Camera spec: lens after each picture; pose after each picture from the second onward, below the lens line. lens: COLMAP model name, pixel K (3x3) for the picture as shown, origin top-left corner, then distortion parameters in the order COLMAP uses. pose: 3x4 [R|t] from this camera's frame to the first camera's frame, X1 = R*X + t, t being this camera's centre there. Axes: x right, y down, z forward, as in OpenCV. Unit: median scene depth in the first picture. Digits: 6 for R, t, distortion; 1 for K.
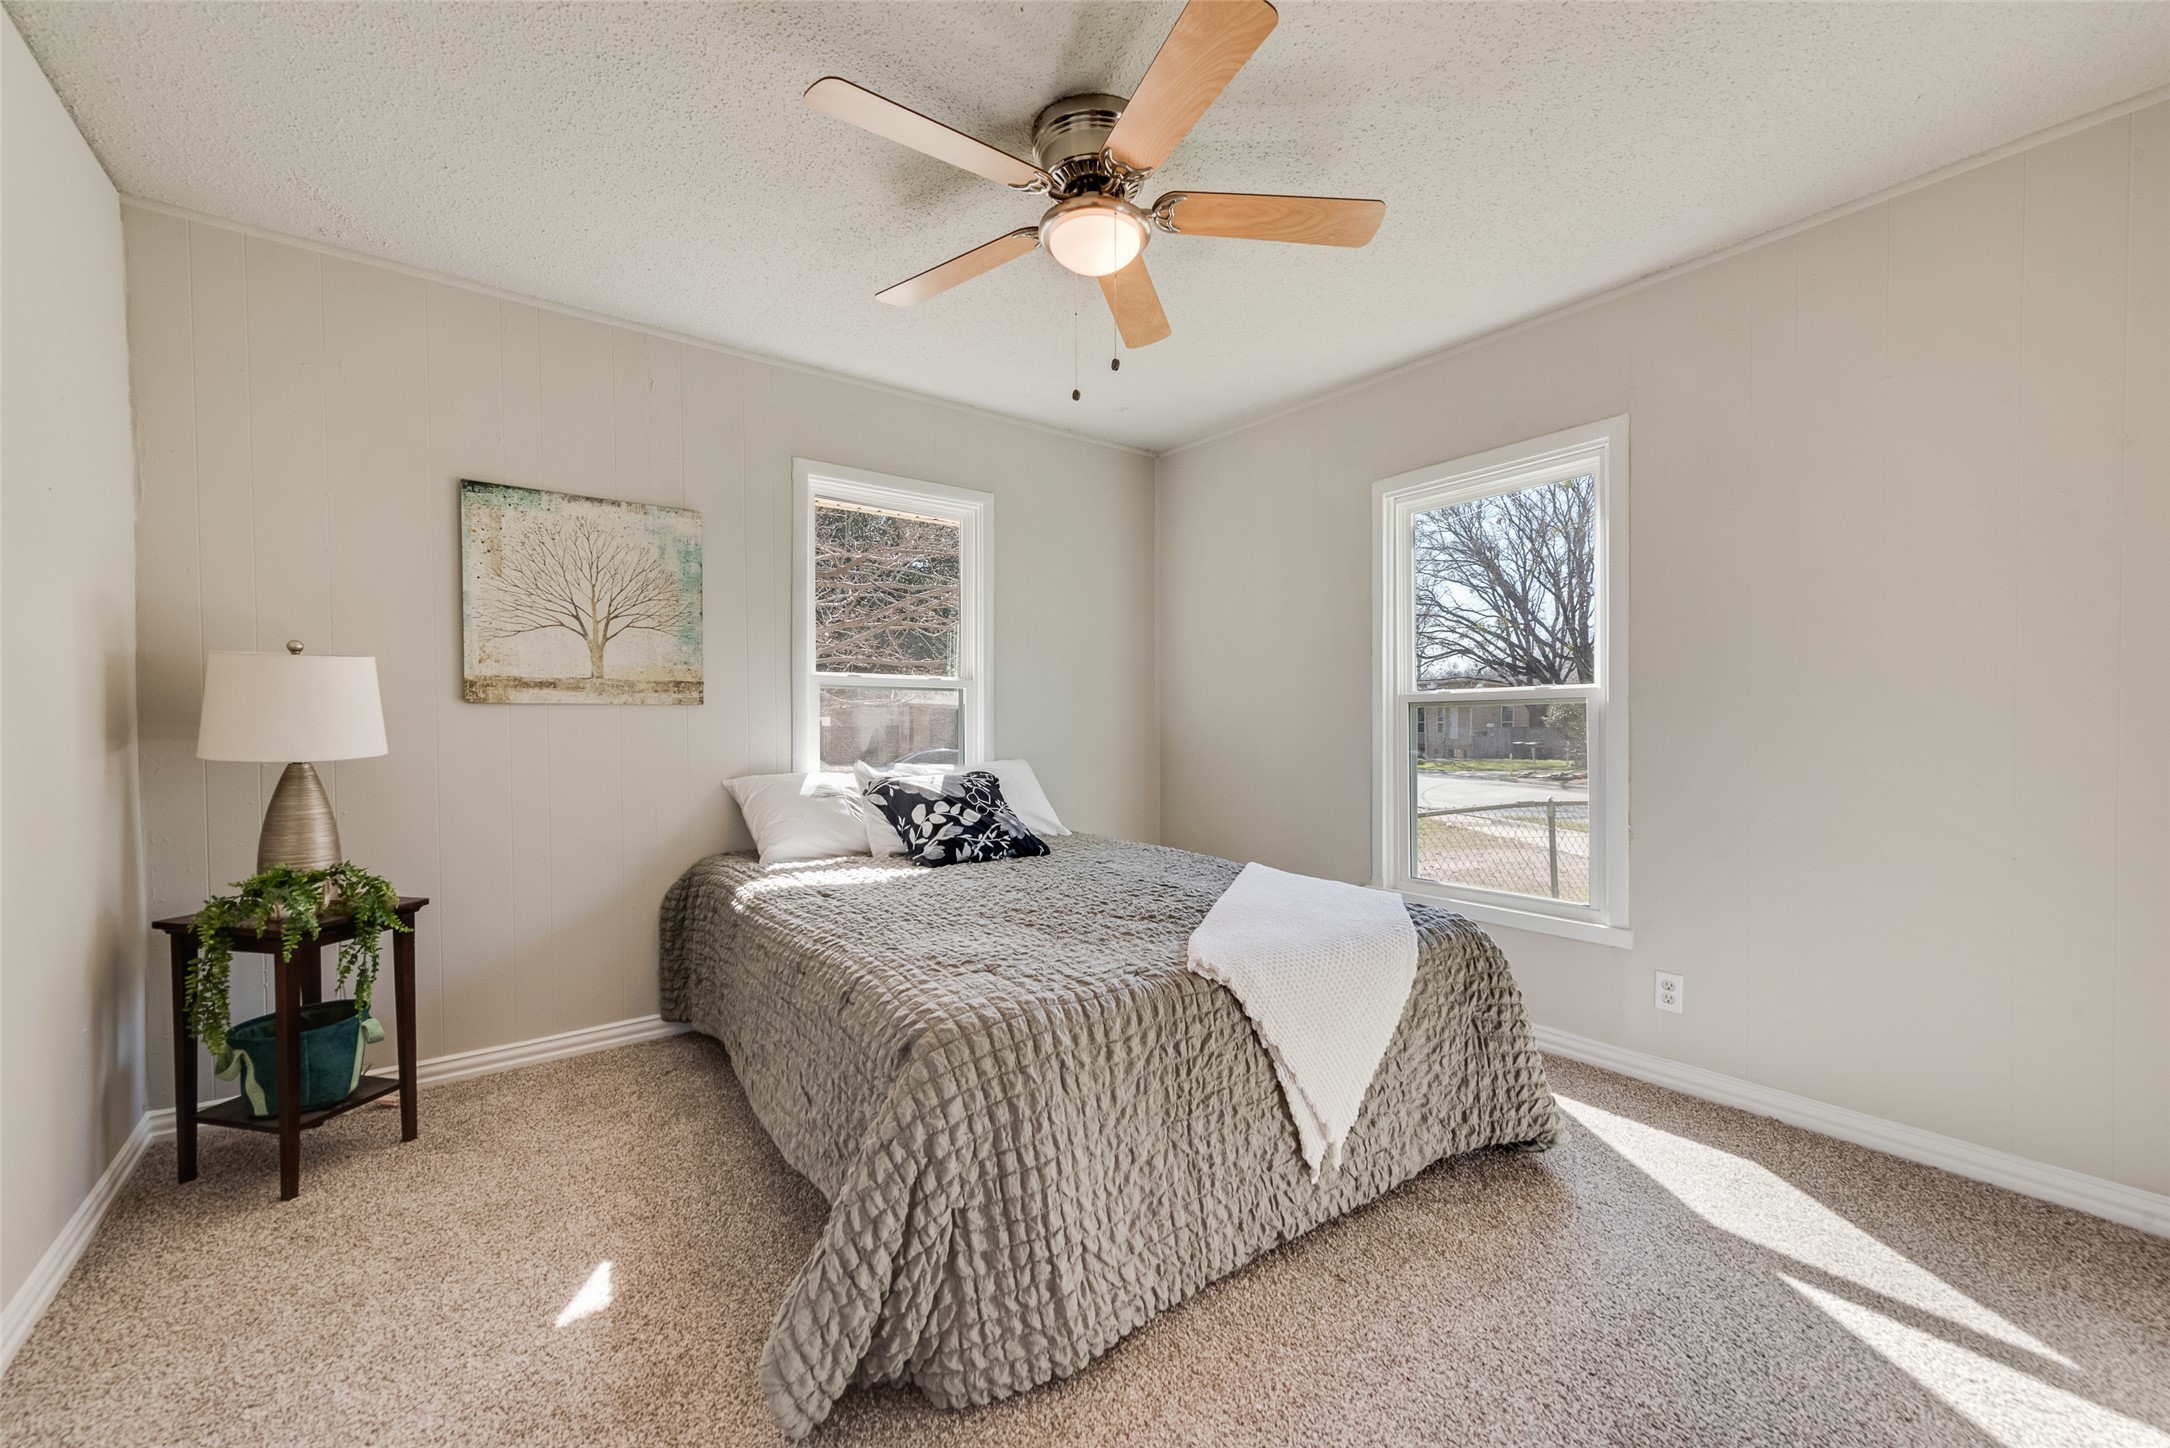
lens RADIAL K [[856.4, 0, 1102.6], [0, 856.4, 729.8], [0, 0, 1]] dist [0.008114, -0.001503]
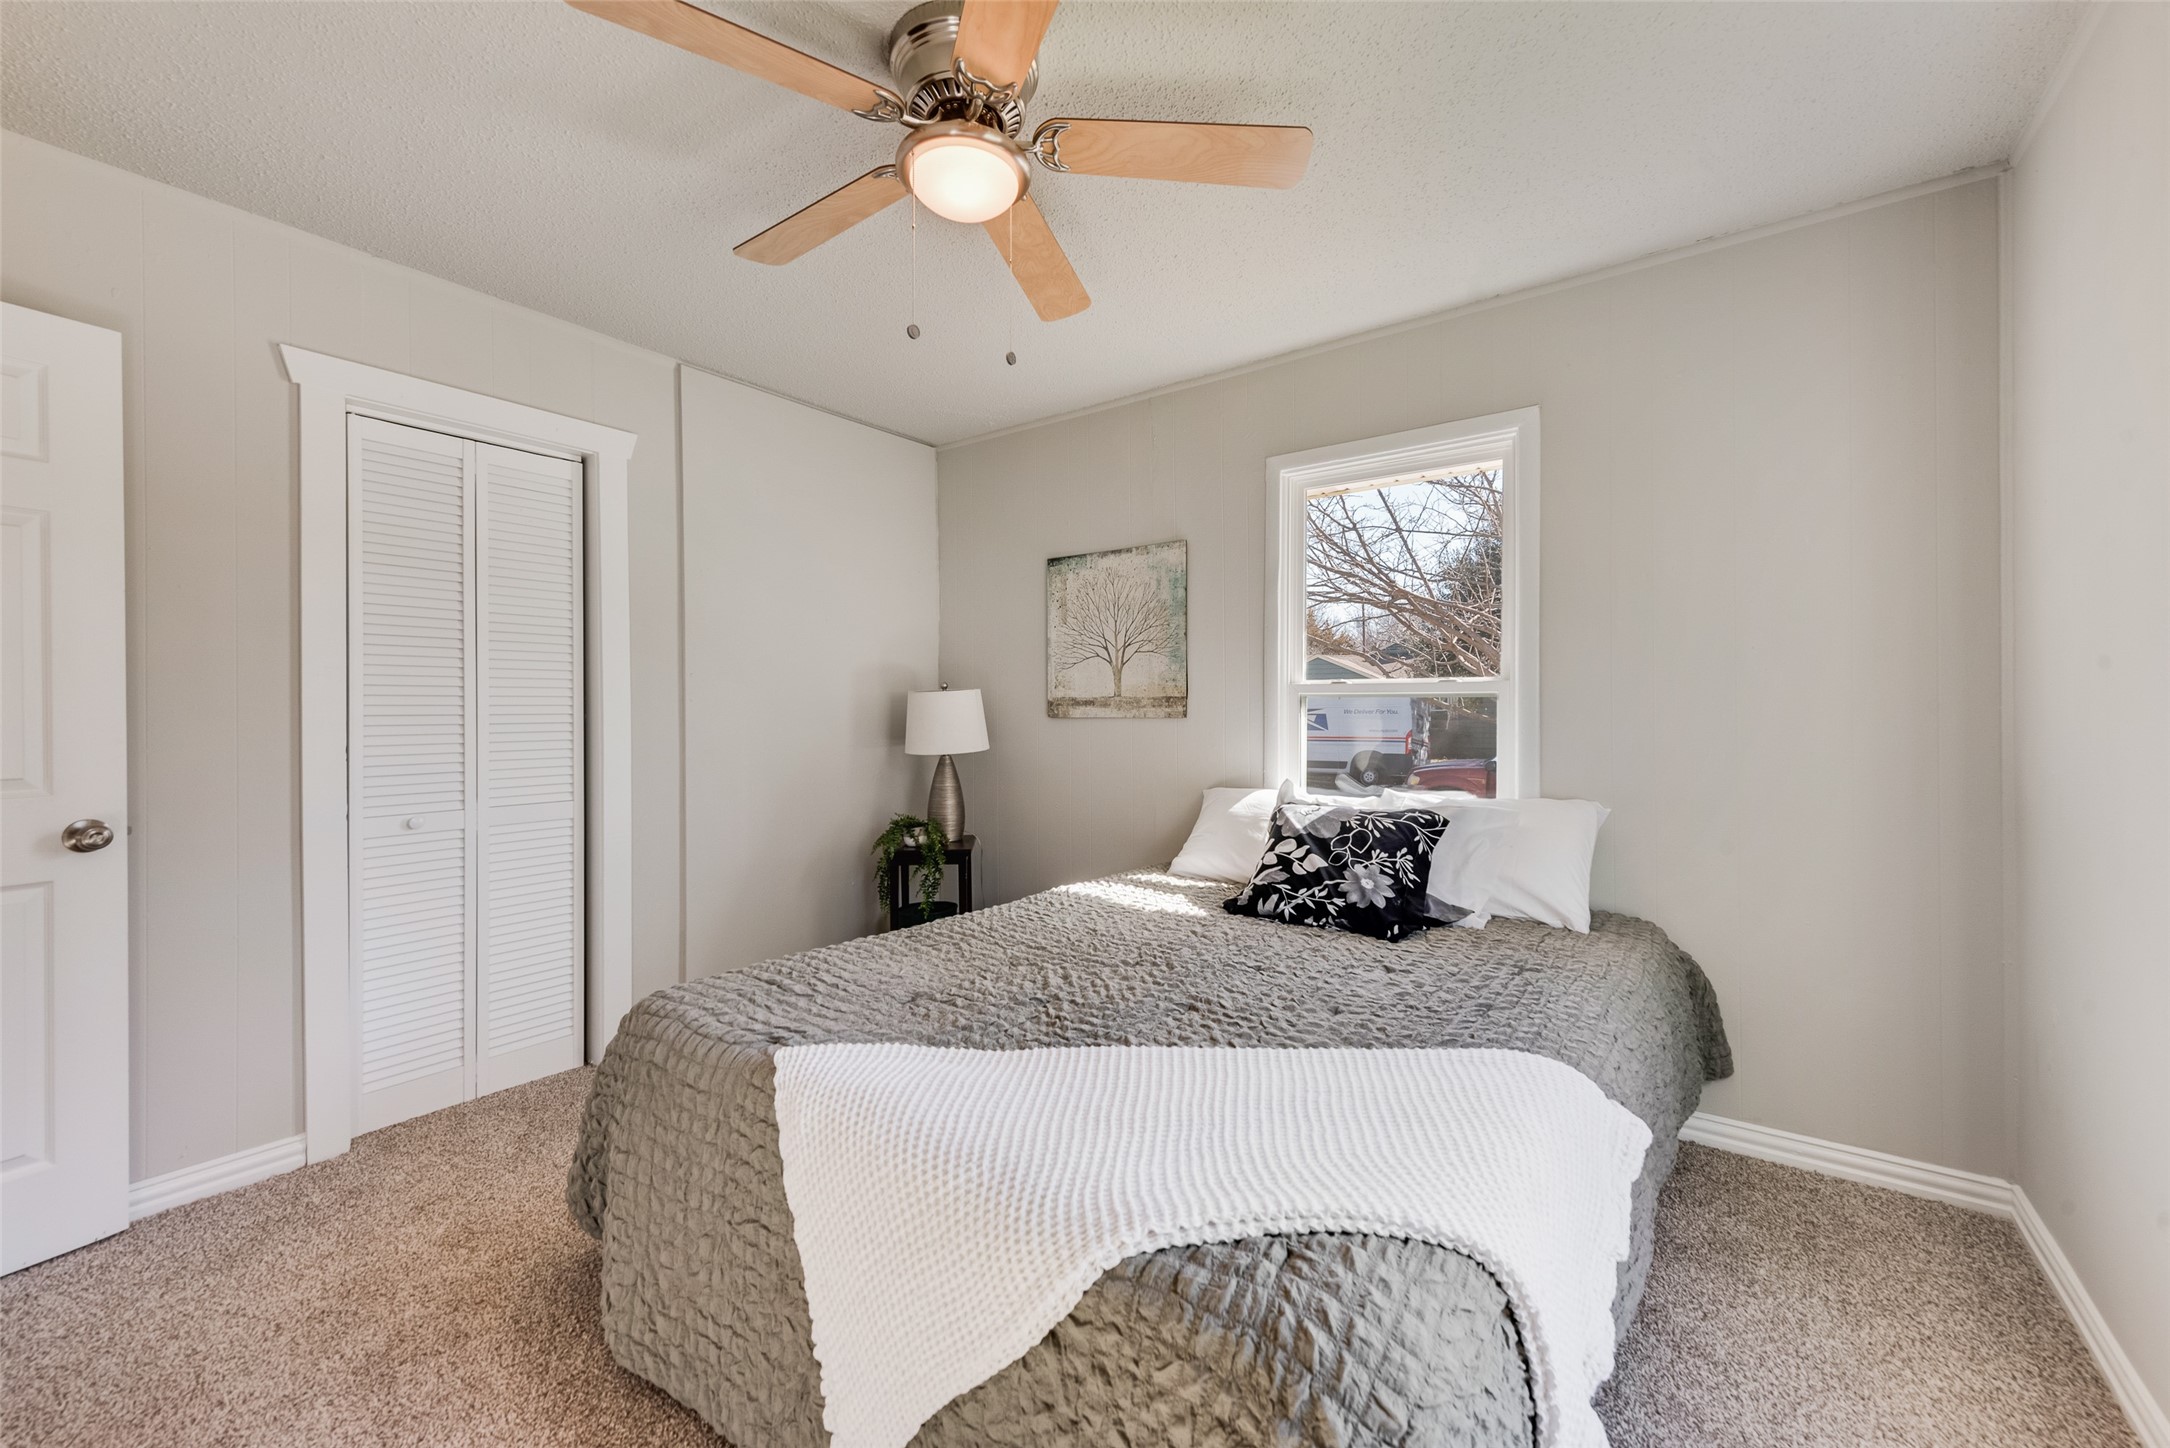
lens RADIAL K [[856.4, 0, 1086.9], [0, 856.4, 712.4], [0, 0, 1]] dist [0.008114, -0.001503]
pose [[0.274520, 0.002835, -0.961577, 0.556495], [-0.011309, 0.999936, -0.000280, -0.035462], [0.961515, 0.010951, 0.274535, 0.603937]]
